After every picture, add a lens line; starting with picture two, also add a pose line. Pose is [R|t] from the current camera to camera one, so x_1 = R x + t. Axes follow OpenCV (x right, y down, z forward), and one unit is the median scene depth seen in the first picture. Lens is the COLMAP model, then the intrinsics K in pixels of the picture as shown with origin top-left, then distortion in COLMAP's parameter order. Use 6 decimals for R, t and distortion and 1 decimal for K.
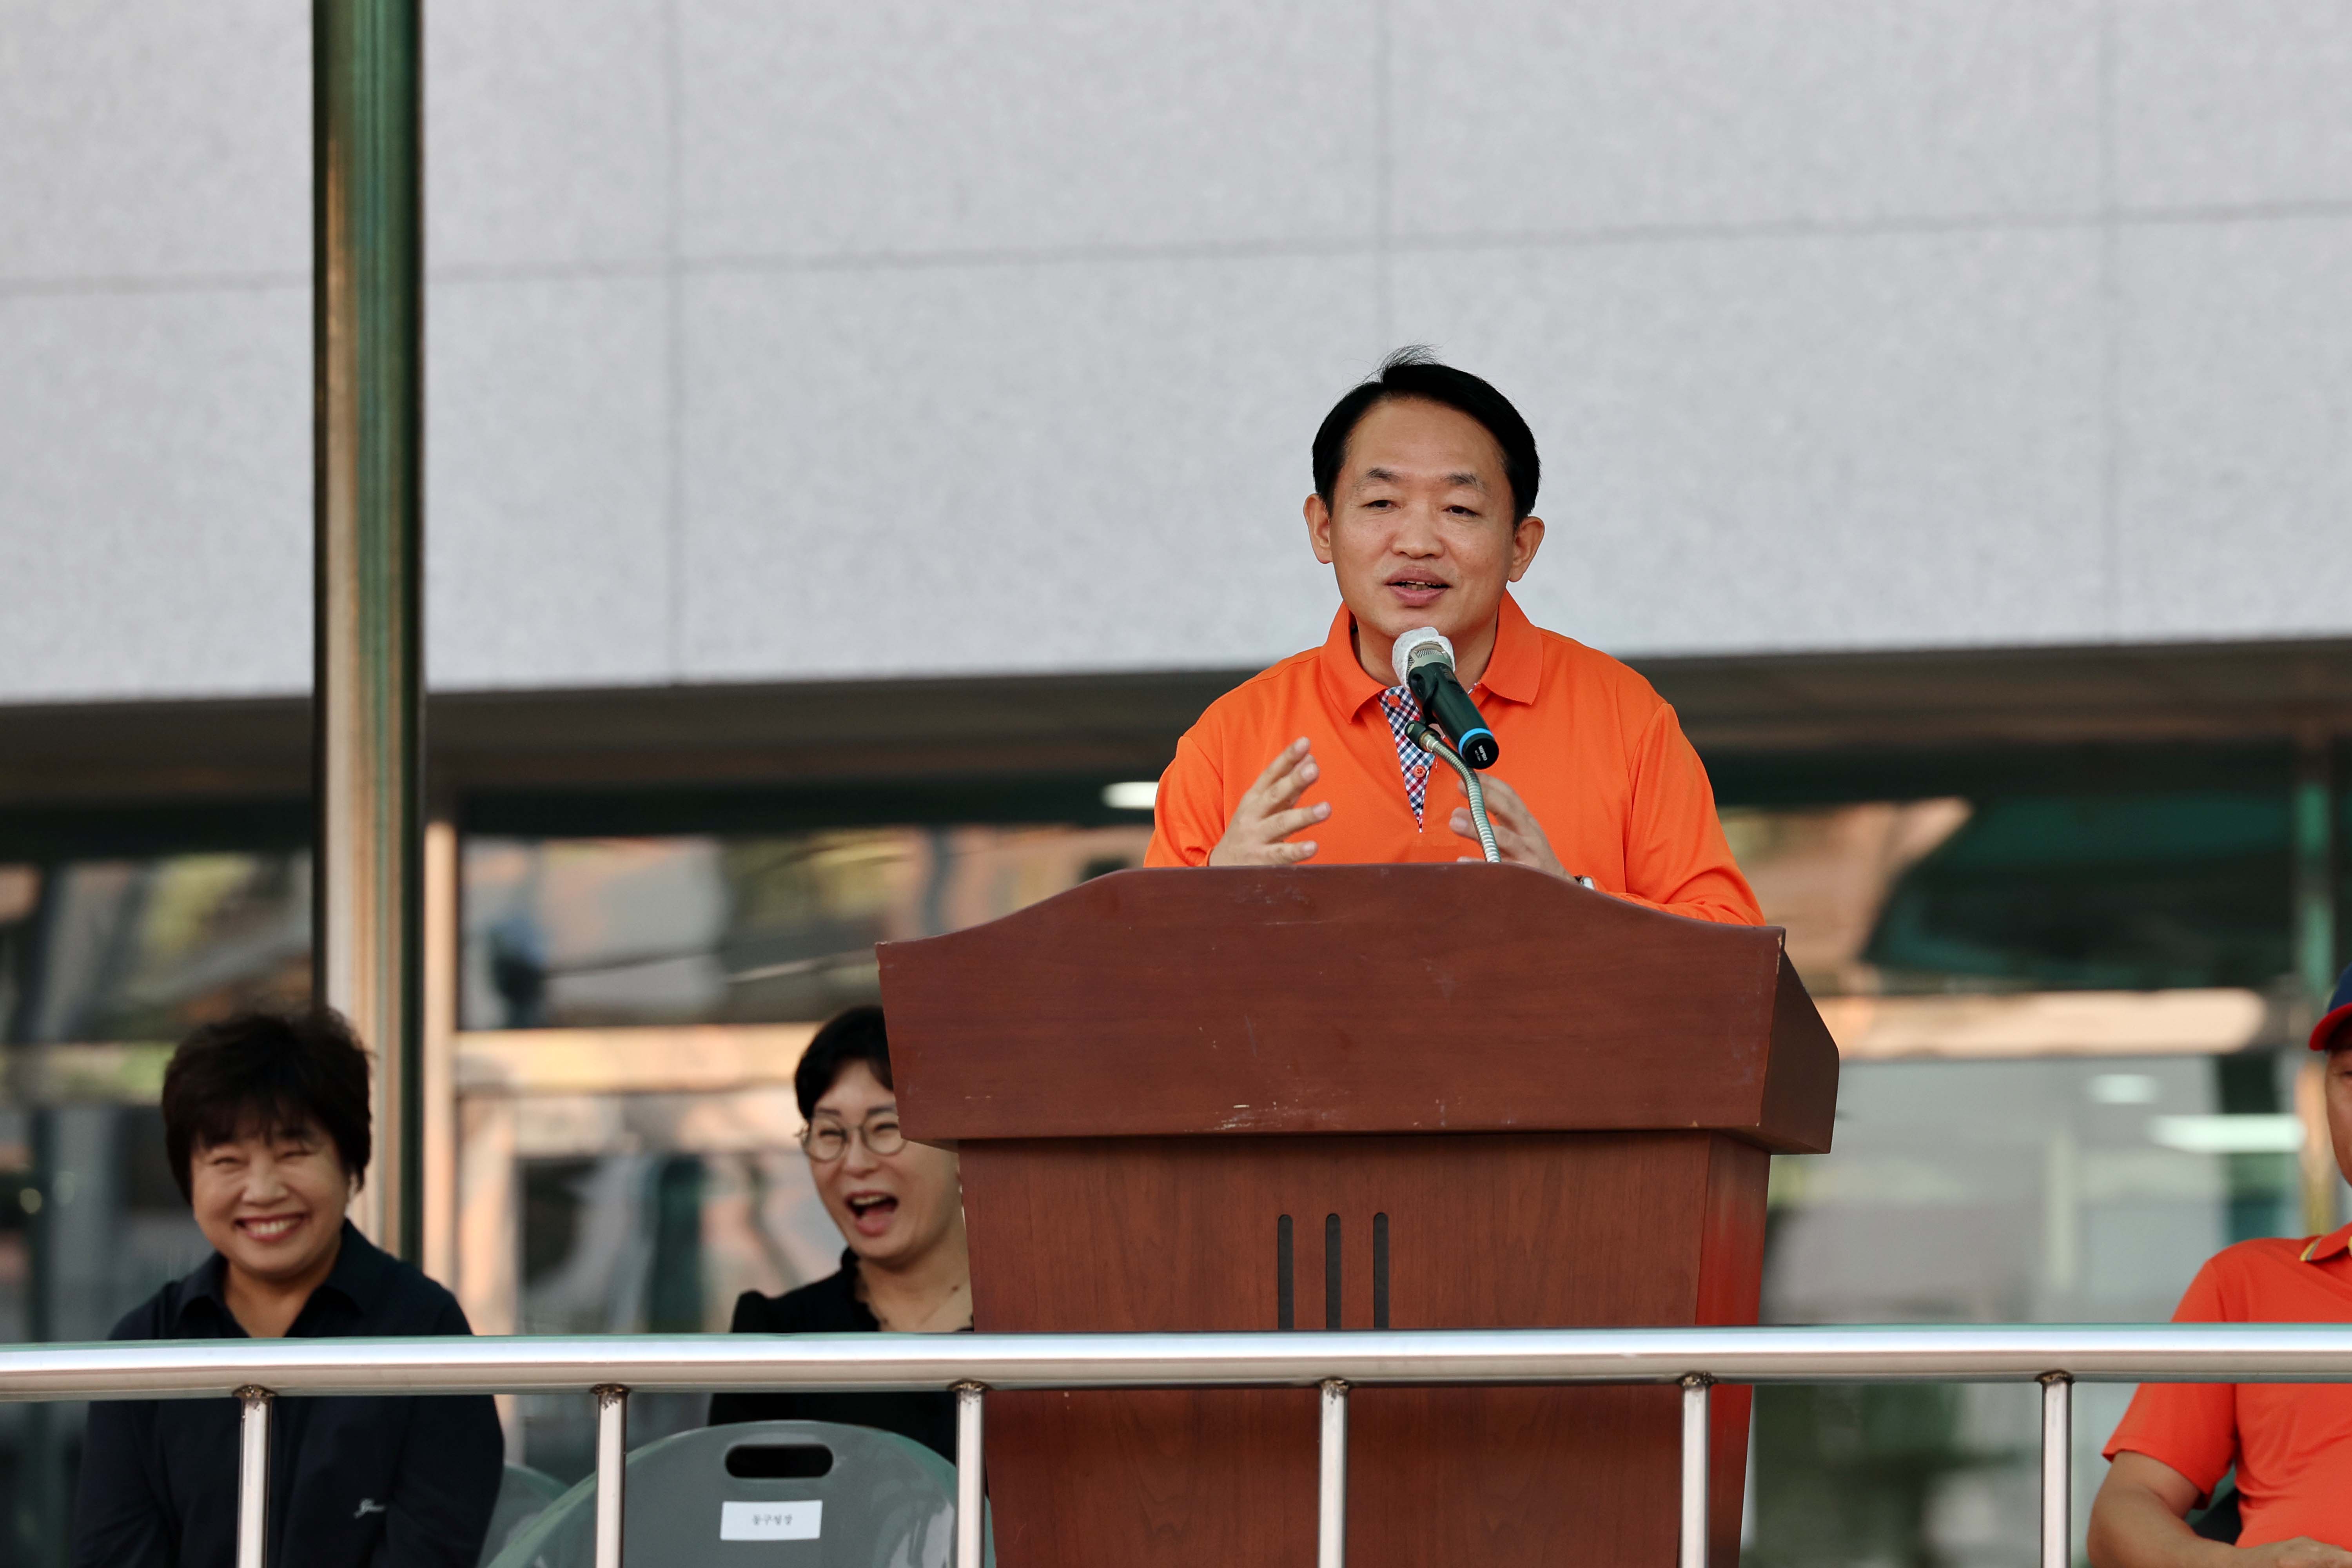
lens RADIAL K [[15577.4, 0, 1442.0], [0, 15577.4, 784.3], [0, 0, 1]] dist [0.820552, 33.450709]
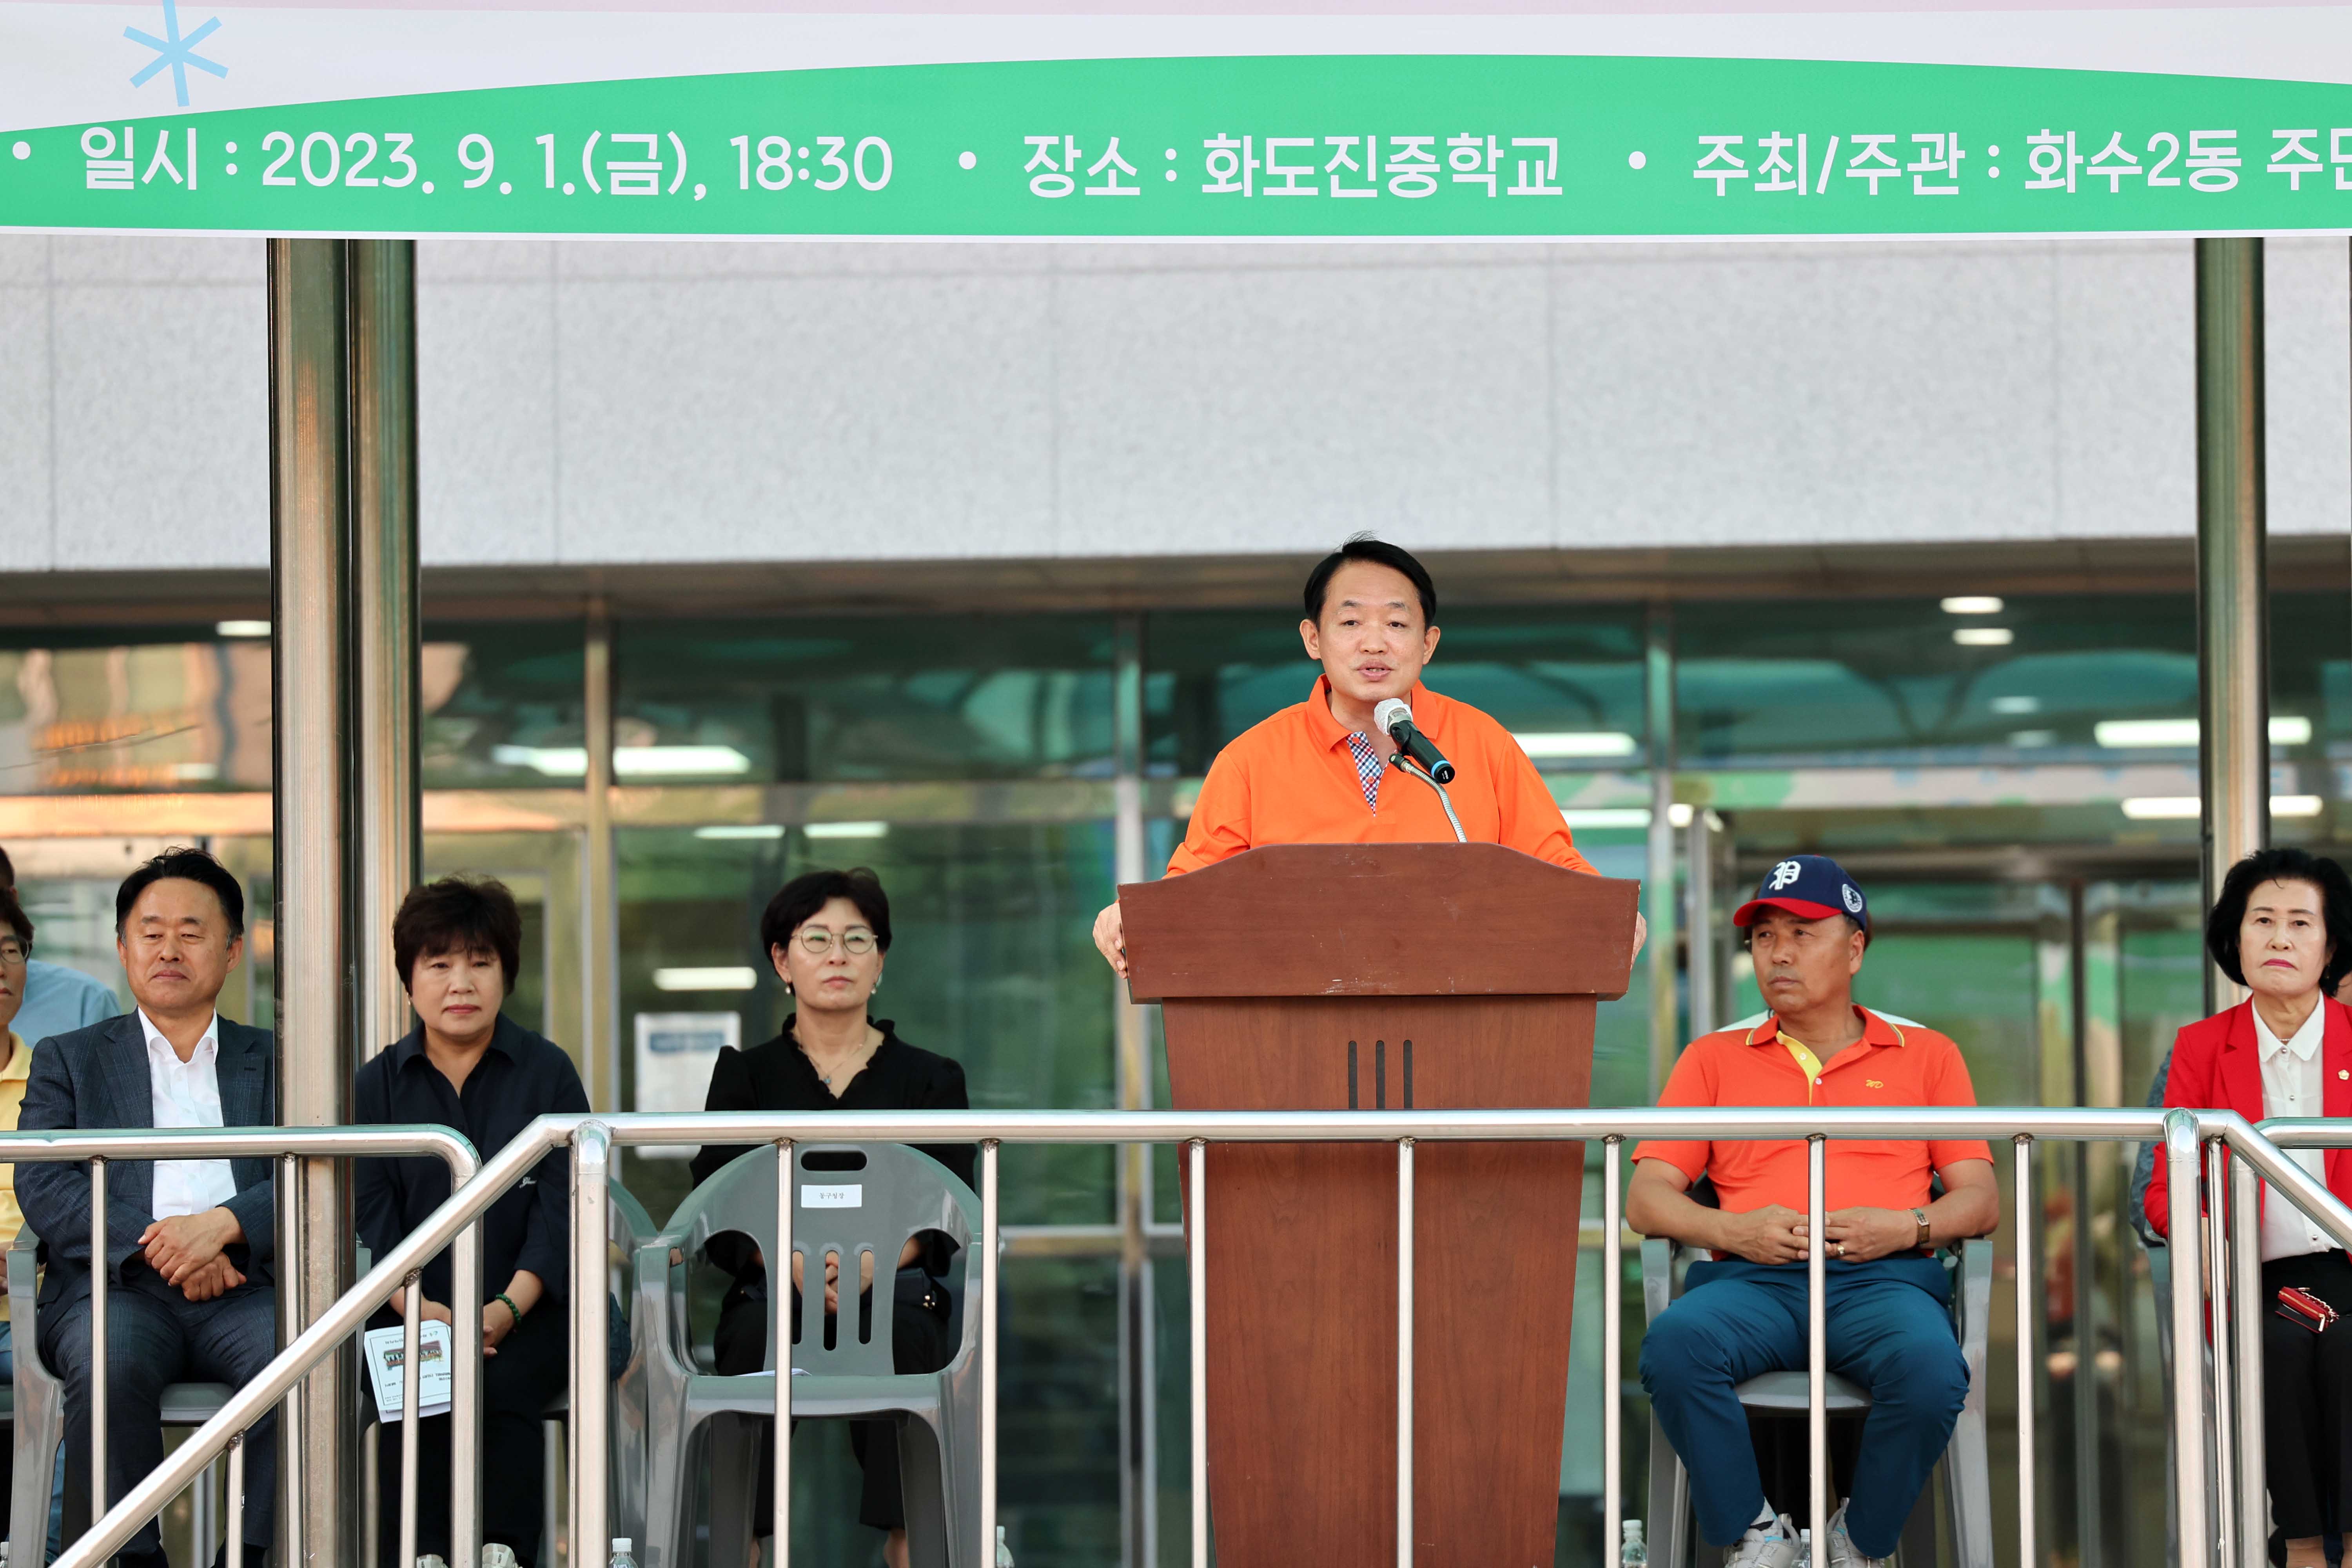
lens RADIAL K [[13931.8, 0, 1176.0], [0, 13931.8, 784.0], [0, 0, 1]] dist [0.774008, 19.156387]
pose [[0.984734, 0.004151, 0.174014, -0.291010], [-0.009851, 0.999442, 0.031902, -0.049167], [-0.173784, -0.033129, 0.984226, -0.518297]]
